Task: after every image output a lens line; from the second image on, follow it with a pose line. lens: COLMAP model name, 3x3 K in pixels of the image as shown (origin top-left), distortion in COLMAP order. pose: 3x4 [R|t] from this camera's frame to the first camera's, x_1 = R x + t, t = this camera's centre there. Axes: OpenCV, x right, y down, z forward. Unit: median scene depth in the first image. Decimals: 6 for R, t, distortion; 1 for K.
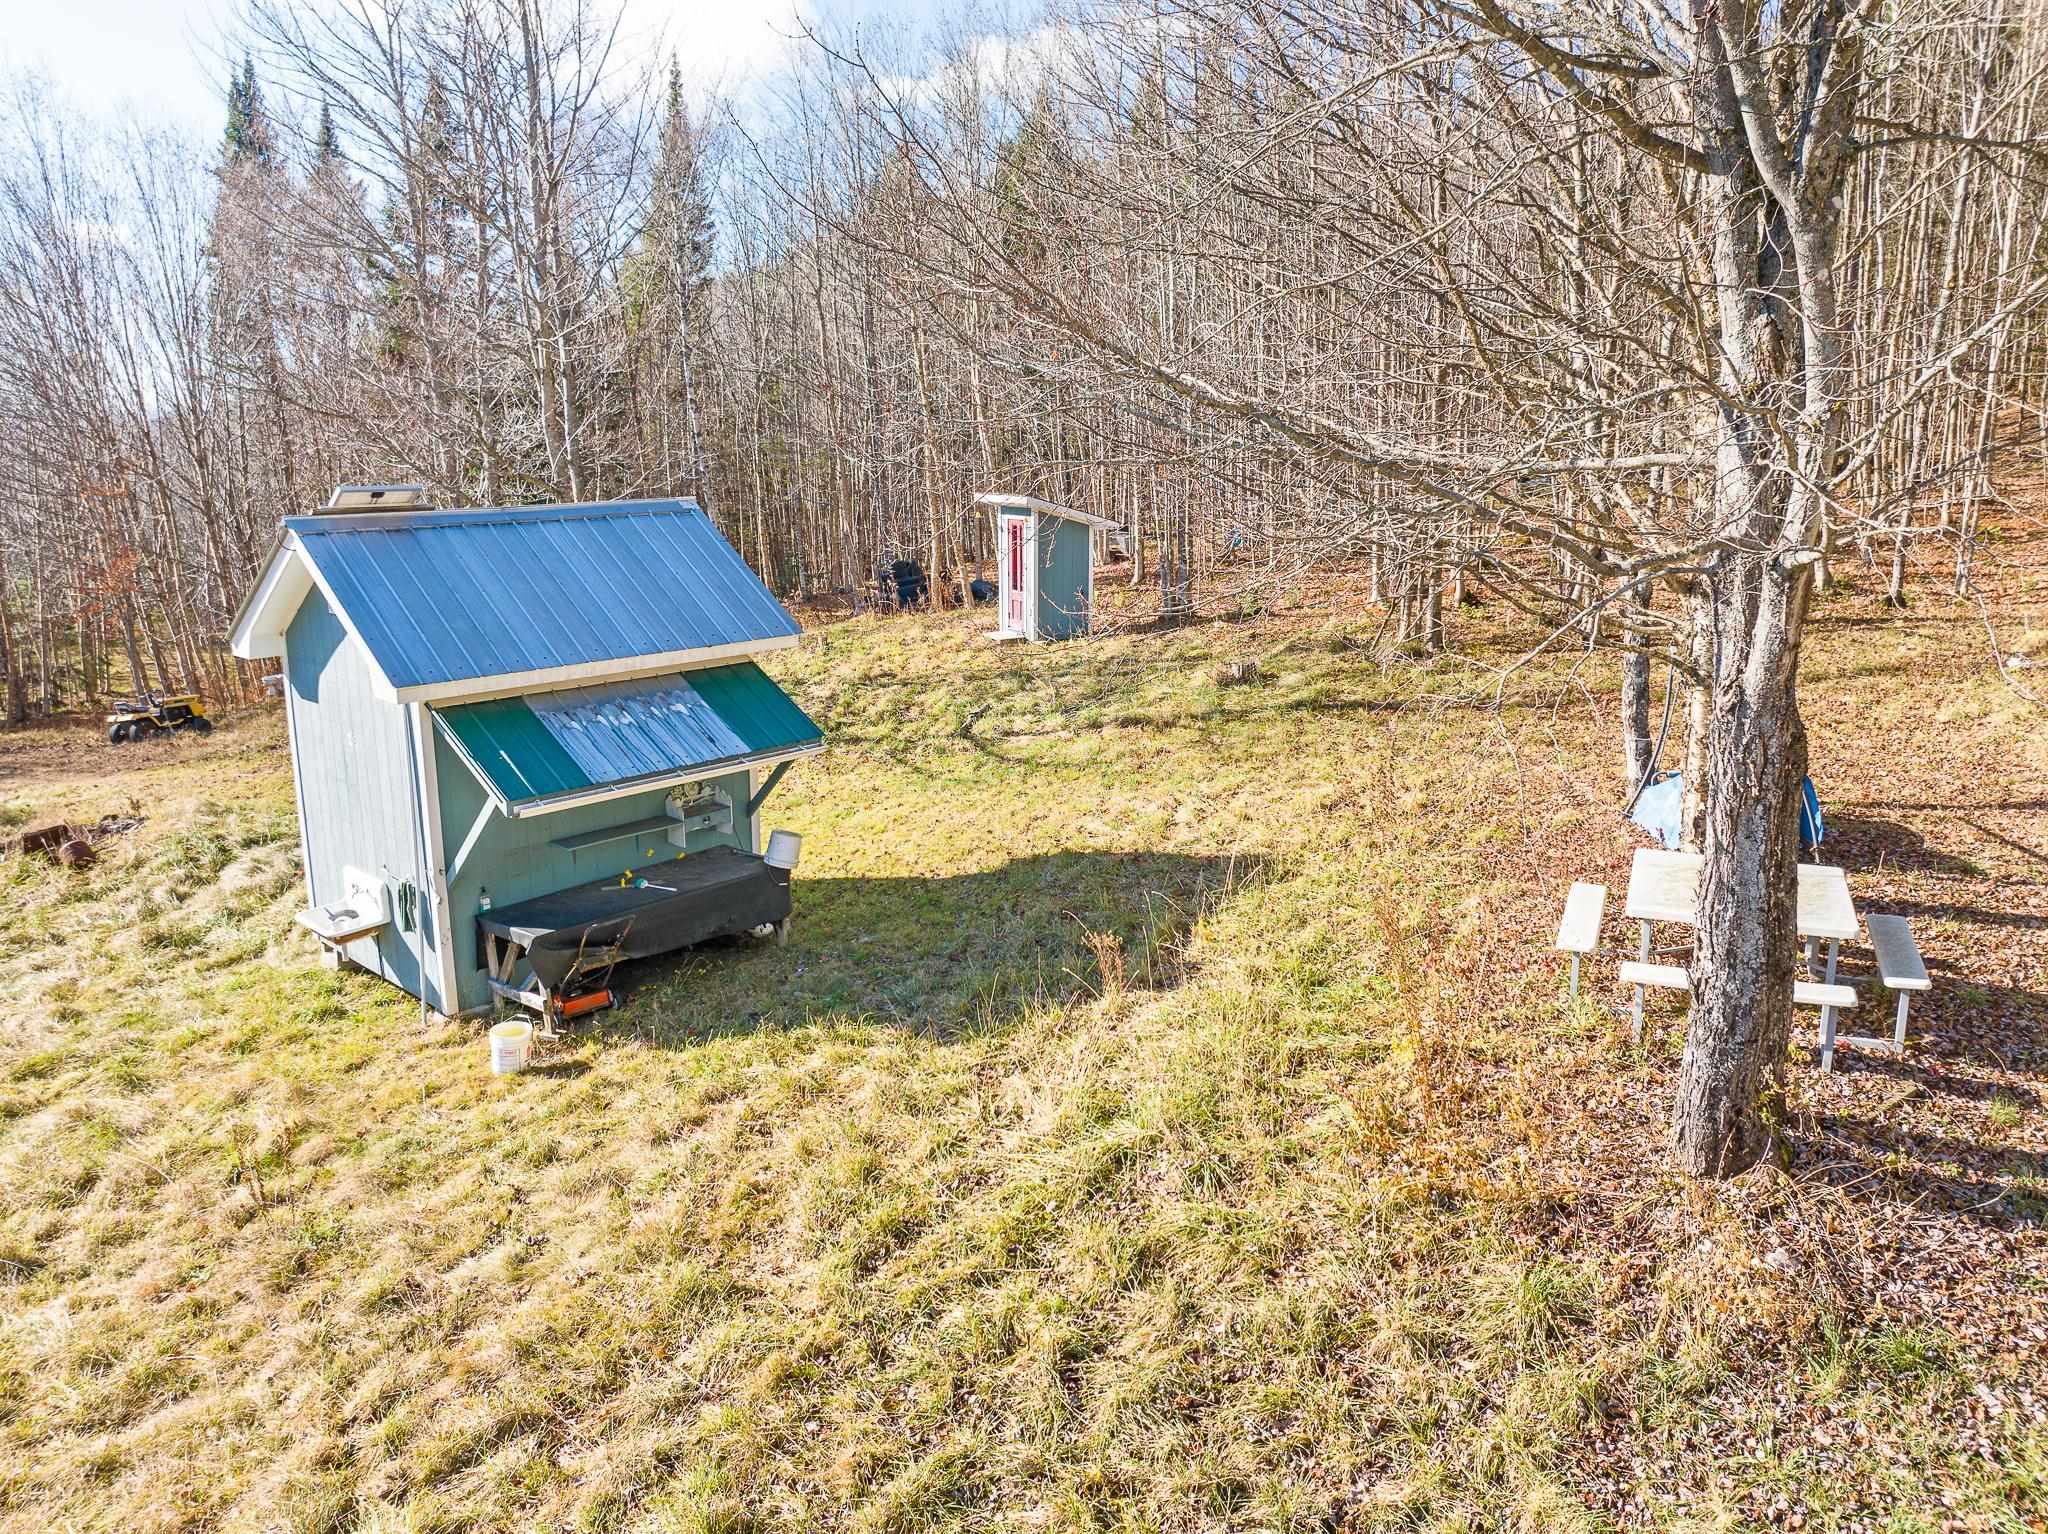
lens RADIAL K [[1449.0, 0, 1024.0], [0, 1449.0, 767.0], [0, 0, 1]] dist [-0.063979, -0.001067]
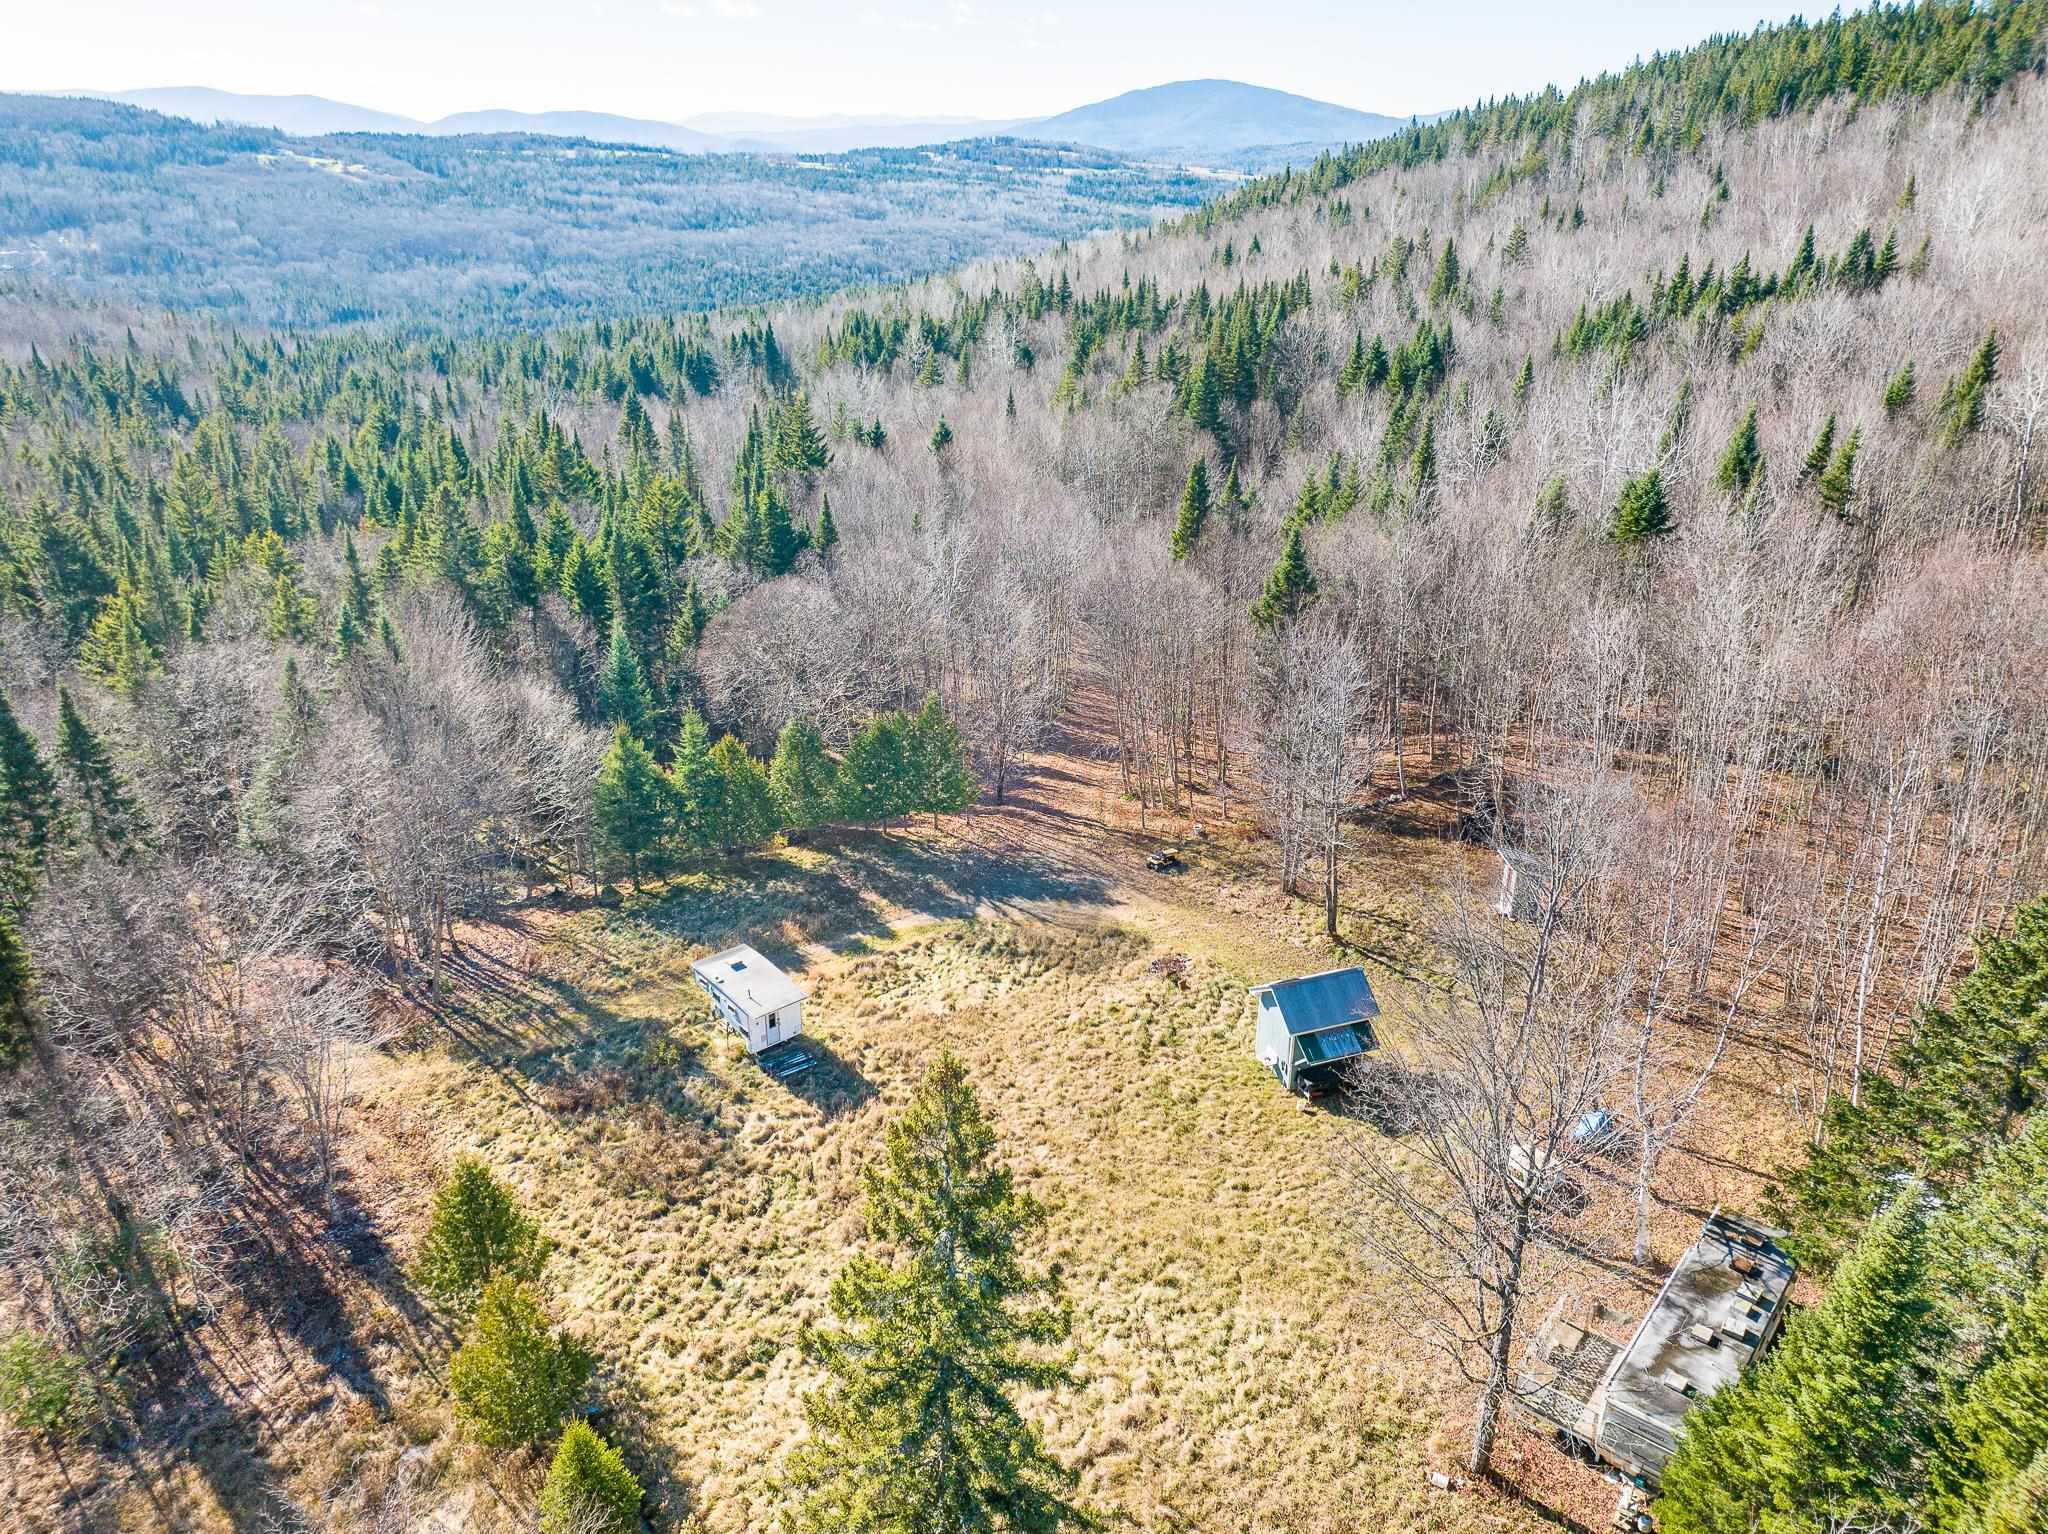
lens RADIAL K [[1449.0, 0, 1024.0], [0, 1449.0, 767.0], [0, 0, 1]] dist [-0.063979, -0.001067]
pose [[0.878480, 0.196910, -0.435316, 0.761985], [-0.112788, 0.970840, 0.211539, -1.953517], [0.464277, -0.136735, 0.875072, -3.770279]]
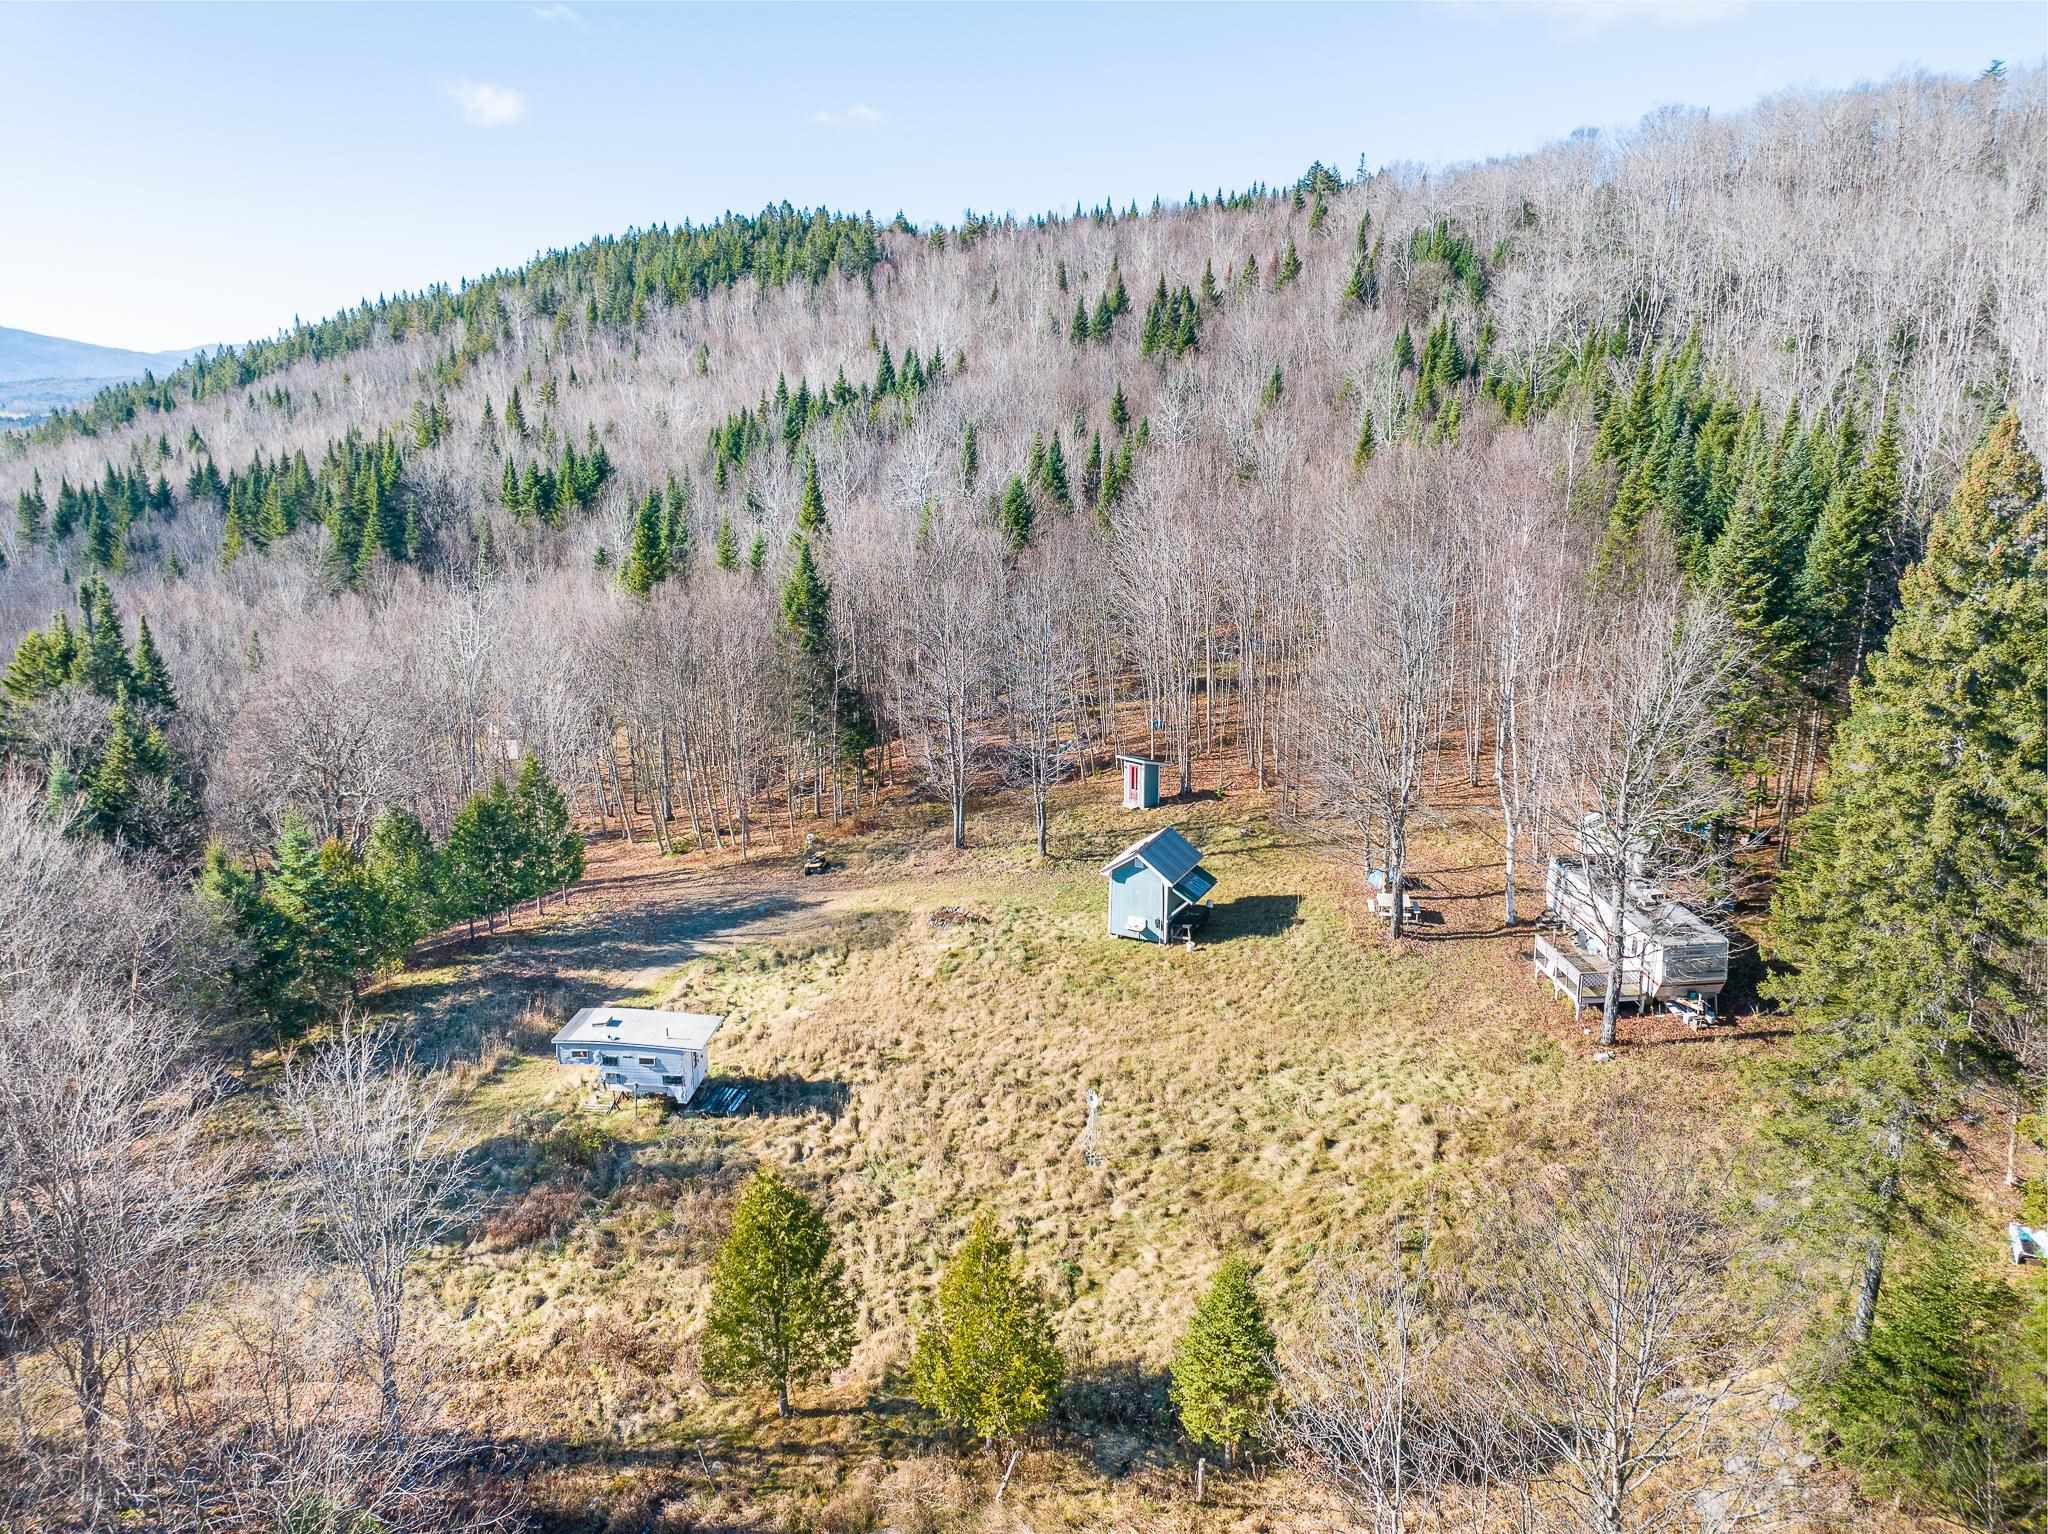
lens RADIAL K [[1449.0, 0, 1024.0], [0, 1449.0, 767.0], [0, 0, 1]] dist [-0.063979, -0.001067]
pose [[0.962008, -0.070067, 0.263877, -2.499382], [0.059460, 0.997077, 0.047981, -0.826649], [-0.266468, -0.030468, 0.963362, -4.325462]]
